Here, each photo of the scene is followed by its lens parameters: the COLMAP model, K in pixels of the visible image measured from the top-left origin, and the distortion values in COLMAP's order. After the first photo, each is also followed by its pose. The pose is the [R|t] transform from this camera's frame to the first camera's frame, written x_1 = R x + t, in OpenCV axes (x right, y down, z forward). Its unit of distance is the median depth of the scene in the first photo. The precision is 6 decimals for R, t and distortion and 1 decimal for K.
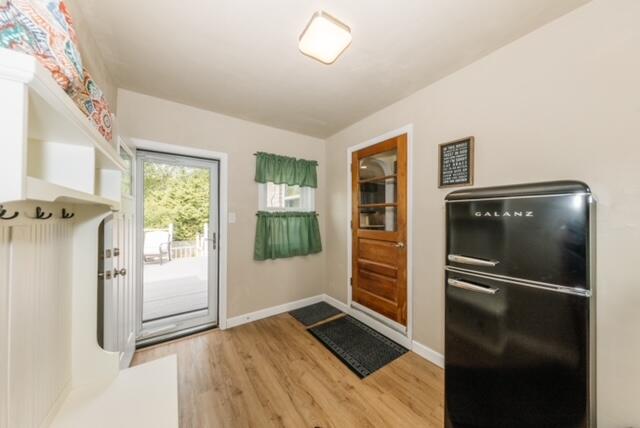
lens RADIAL K [[211.5, 0, 321.2], [0, 211.5, 215.4], [0, 0, 1]] dist [-0.000082, -0.000032]
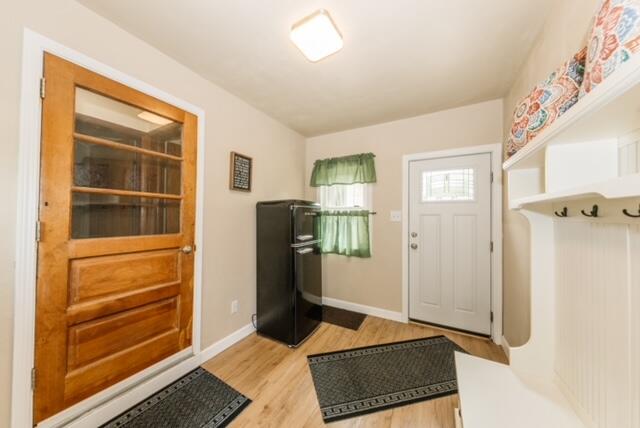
lens RADIAL K [[211.5, 0, 320.4], [0, 211.5, 213.9], [0, 0, 1]] dist [-0.000082, -0.000032]
pose [[-0.444421, 0.003798, 0.895810, -0.565289], [-0.013323, 0.999852, -0.010849, 0.008095], [-0.895719, -0.016756, -0.444305, 0.904625]]
